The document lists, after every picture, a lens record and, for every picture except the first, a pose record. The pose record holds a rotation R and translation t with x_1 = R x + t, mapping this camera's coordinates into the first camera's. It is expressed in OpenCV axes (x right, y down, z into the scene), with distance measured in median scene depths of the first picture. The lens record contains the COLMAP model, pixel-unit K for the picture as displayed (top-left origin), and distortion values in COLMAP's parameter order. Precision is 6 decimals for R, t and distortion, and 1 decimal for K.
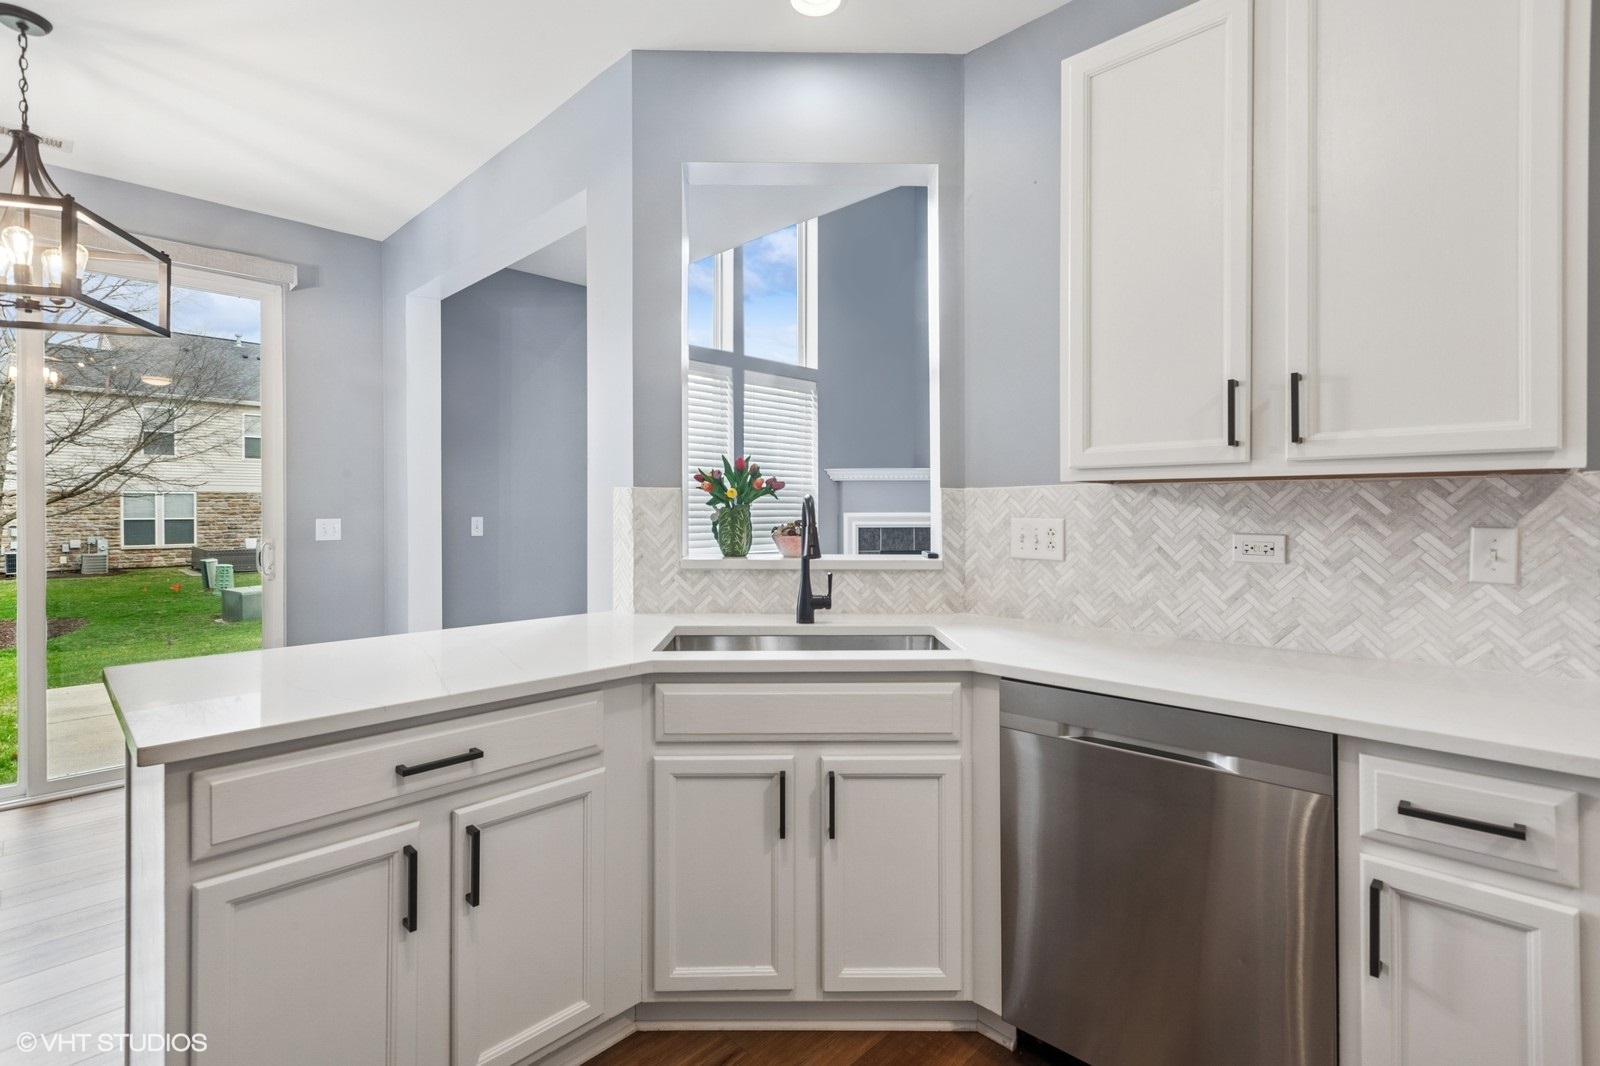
lens RADIAL K [[737.3, 0, 813.3], [0, 737.3, 519.2], [0, 0, 1]] dist [-0.000427, 0.000275]
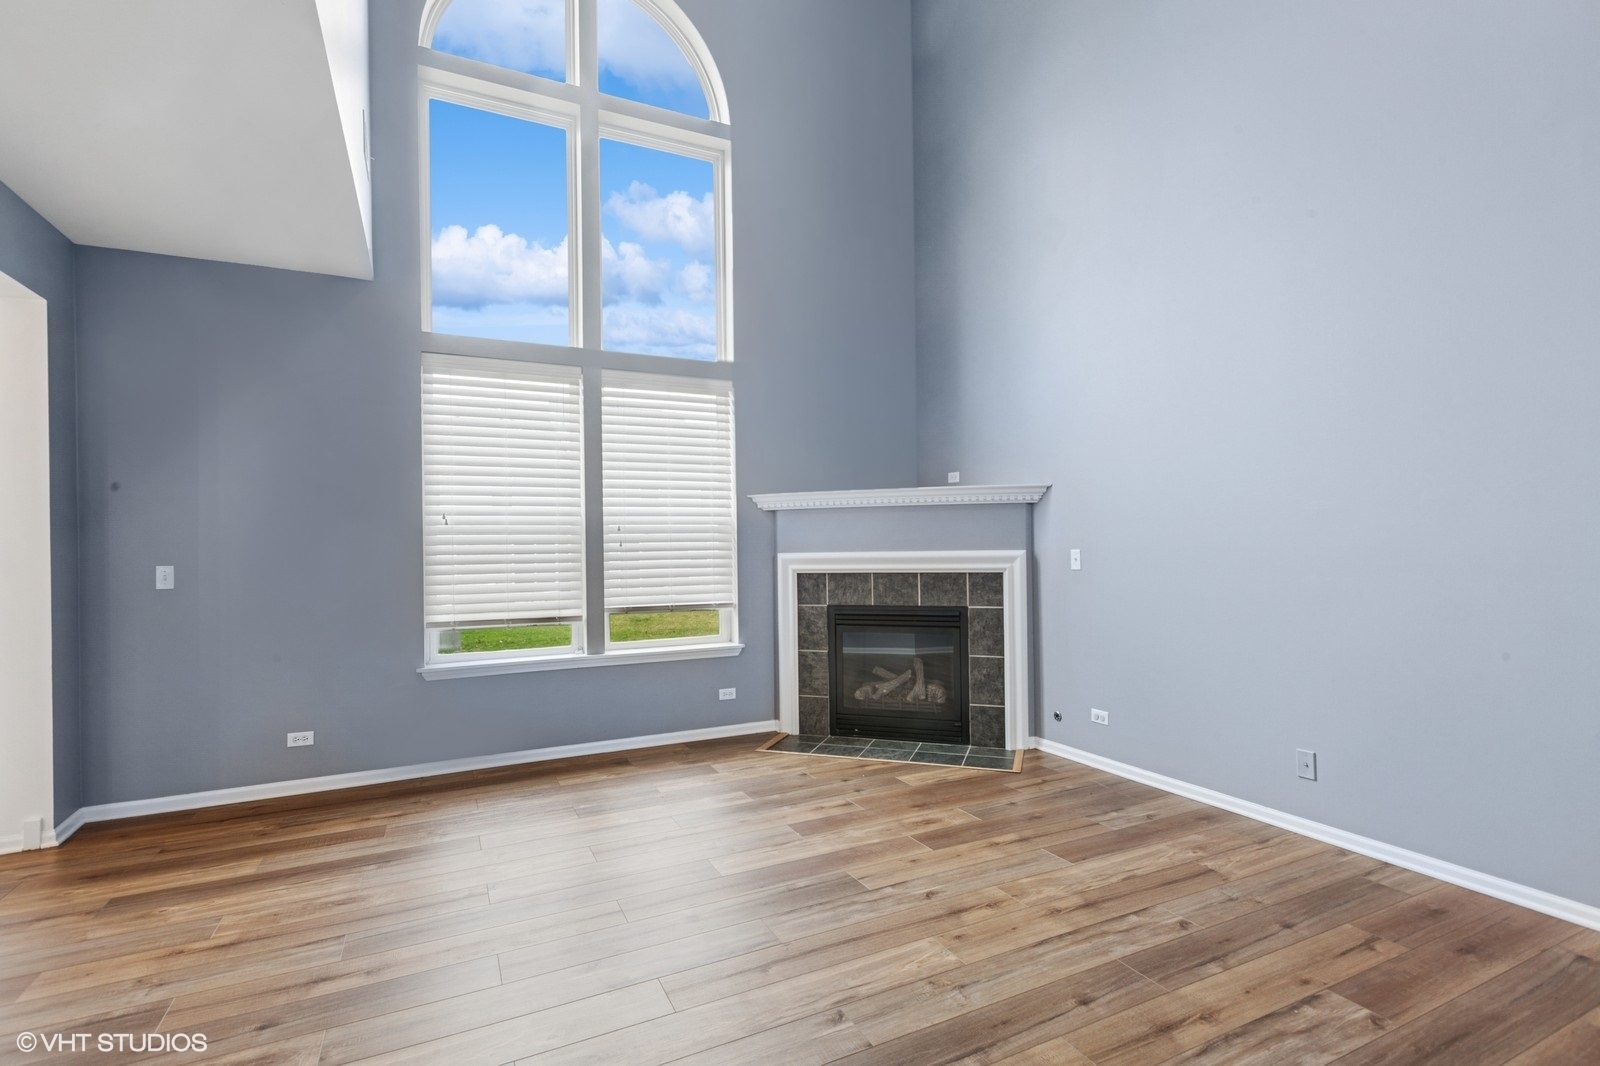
lens RADIAL K [[737.3, 0, 794.8], [0, 737.3, 541.1], [0, 0, 1]] dist [-0.000427, 0.000275]
pose [[0.937176, -0.010942, -0.348686, 0.323441], [0.005989, 0.999865, -0.015280, -0.009171], [0.348806, 0.012231, 0.937115, 0.316522]]
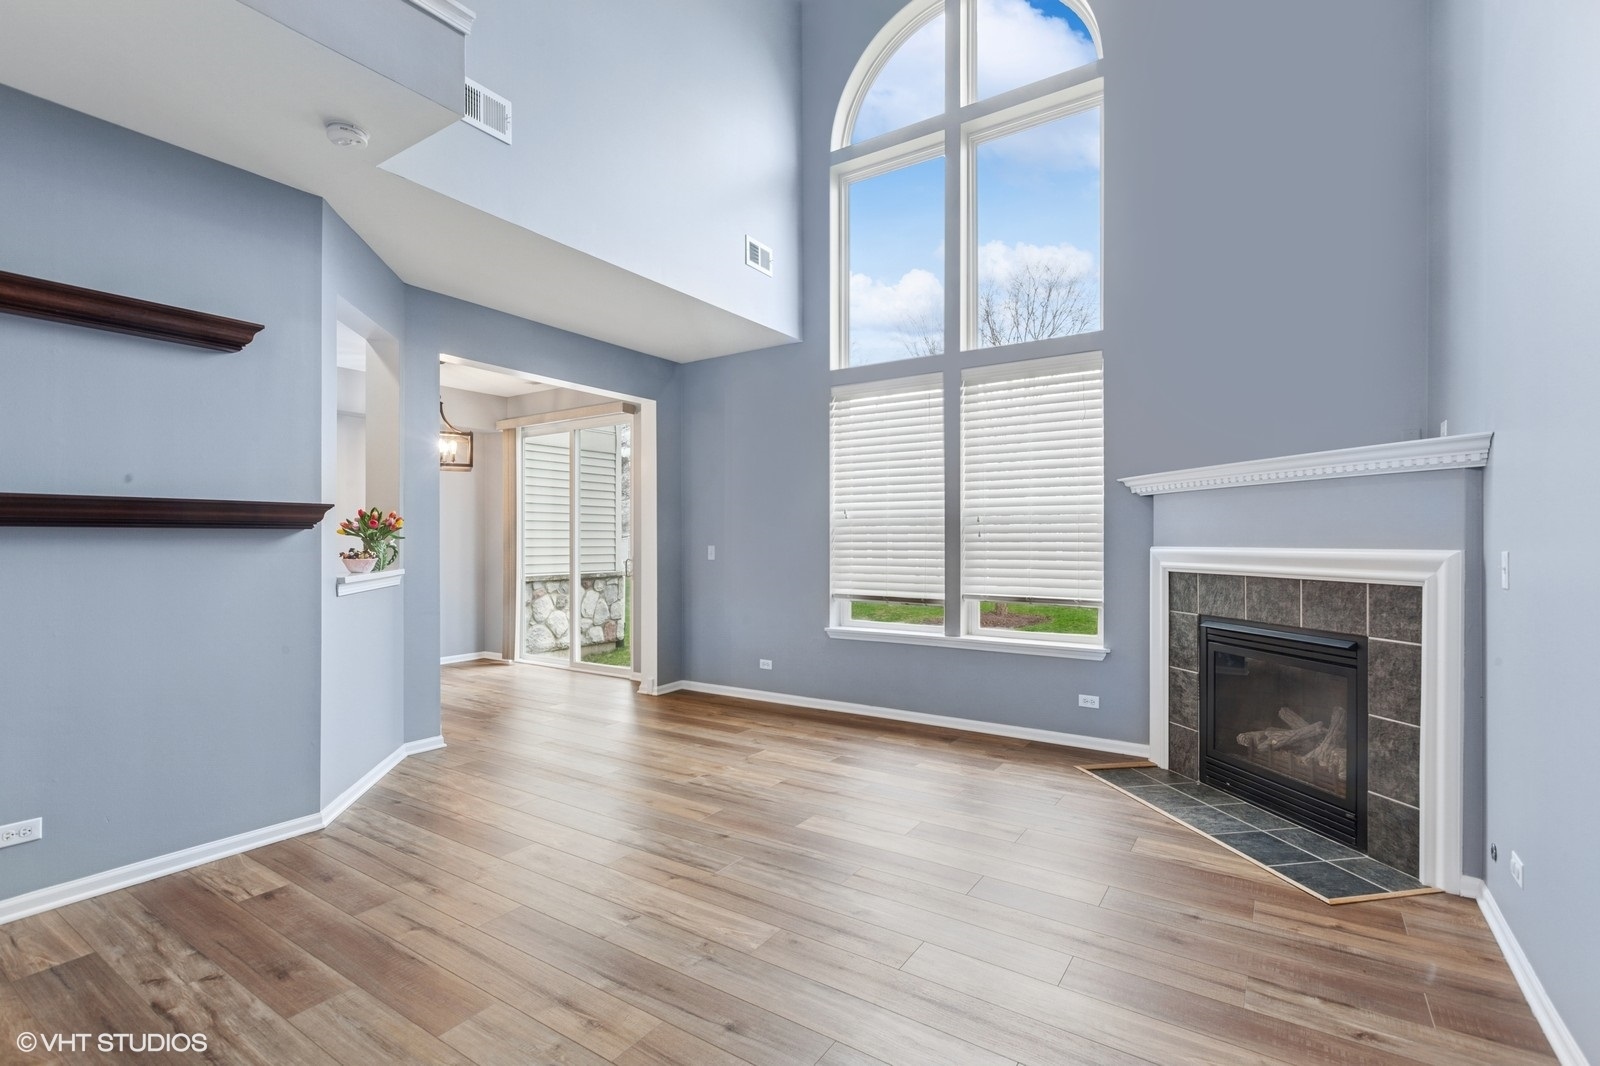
lens RADIAL K [[737.3, 0, 804.5], [0, 737.3, 535.2], [0, 0, 1]] dist [-0.000427, 0.000275]
pose [[0.176443, -0.000942, -0.984310, 0.610991], [-0.008284, 0.999963, -0.002442, -0.014090], [0.984276, 0.008584, 0.176429, 0.617293]]
